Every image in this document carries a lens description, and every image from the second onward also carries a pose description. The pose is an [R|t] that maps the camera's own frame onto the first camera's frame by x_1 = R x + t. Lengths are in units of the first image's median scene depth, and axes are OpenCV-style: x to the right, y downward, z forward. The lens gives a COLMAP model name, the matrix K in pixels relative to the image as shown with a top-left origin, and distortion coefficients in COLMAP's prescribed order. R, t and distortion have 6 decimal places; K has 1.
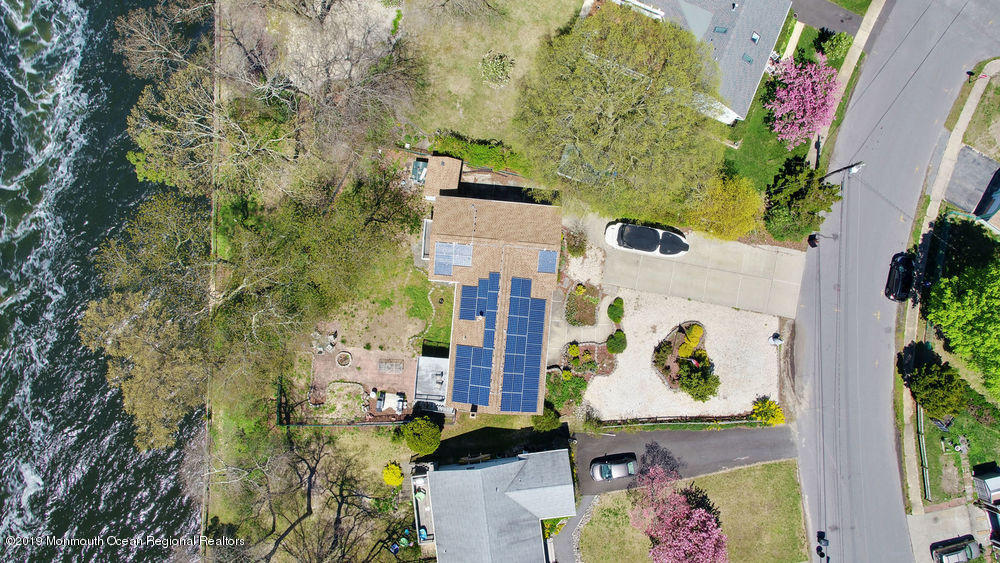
lens RADIAL K [[704.4, 0, 498.4], [0, 704.4, 284.1], [0, 0, 1]] dist [0.004731, -0.005335]
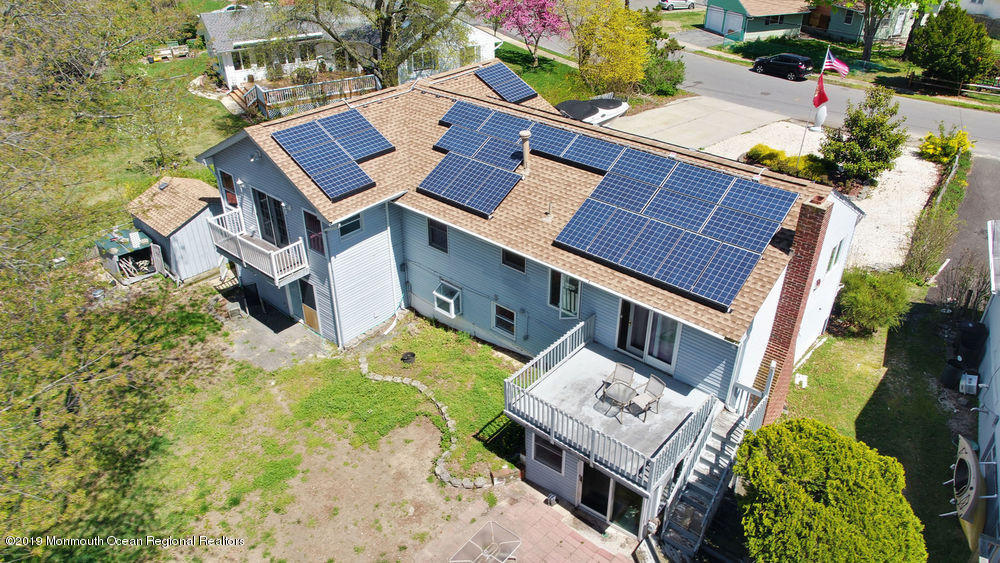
lens RADIAL K [[704.4, 0, 496.3], [0, 704.4, 282.2], [0, 0, 1]] dist [0.004731, -0.005335]
pose [[0.592982, -0.433237, 0.678733, -0.263133], [0.804414, 0.356333, -0.475337, 0.199575], [-0.035921, 0.827848, 0.559801, 0.790371]]
